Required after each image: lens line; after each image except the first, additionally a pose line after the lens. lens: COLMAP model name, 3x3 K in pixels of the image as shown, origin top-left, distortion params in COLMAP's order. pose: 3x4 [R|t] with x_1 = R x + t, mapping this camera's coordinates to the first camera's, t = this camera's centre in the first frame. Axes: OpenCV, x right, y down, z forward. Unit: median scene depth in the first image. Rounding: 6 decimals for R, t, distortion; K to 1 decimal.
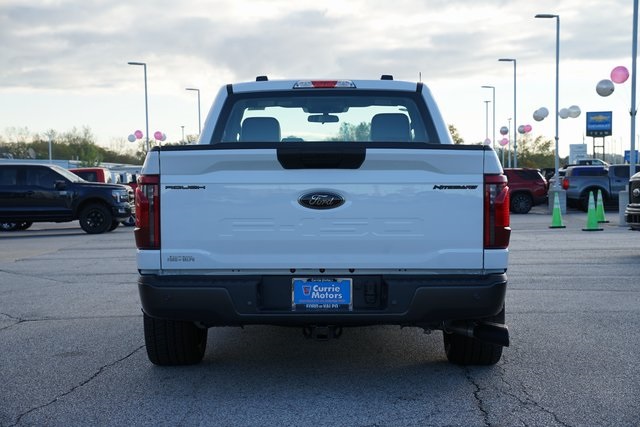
lens RADIAL K [[1162.9, 0, 319.9], [0, 1162.9, 215.3], [0, 0, 1]] dist [0.245653, 0.000000]
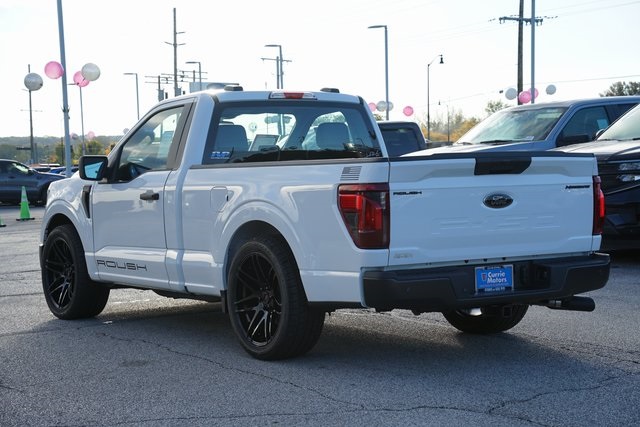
lens RADIAL K [[1220.9, 0, 320.1], [0, 1220.9, 213.2], [0, 0, 1]] dist [0.384789, 0.000000]
pose [[0.826786, -0.035994, 0.561363, -0.853652], [0.034808, 0.999312, 0.012810, -0.022348], [-0.561438, 0.008949, 0.827470, 0.053804]]
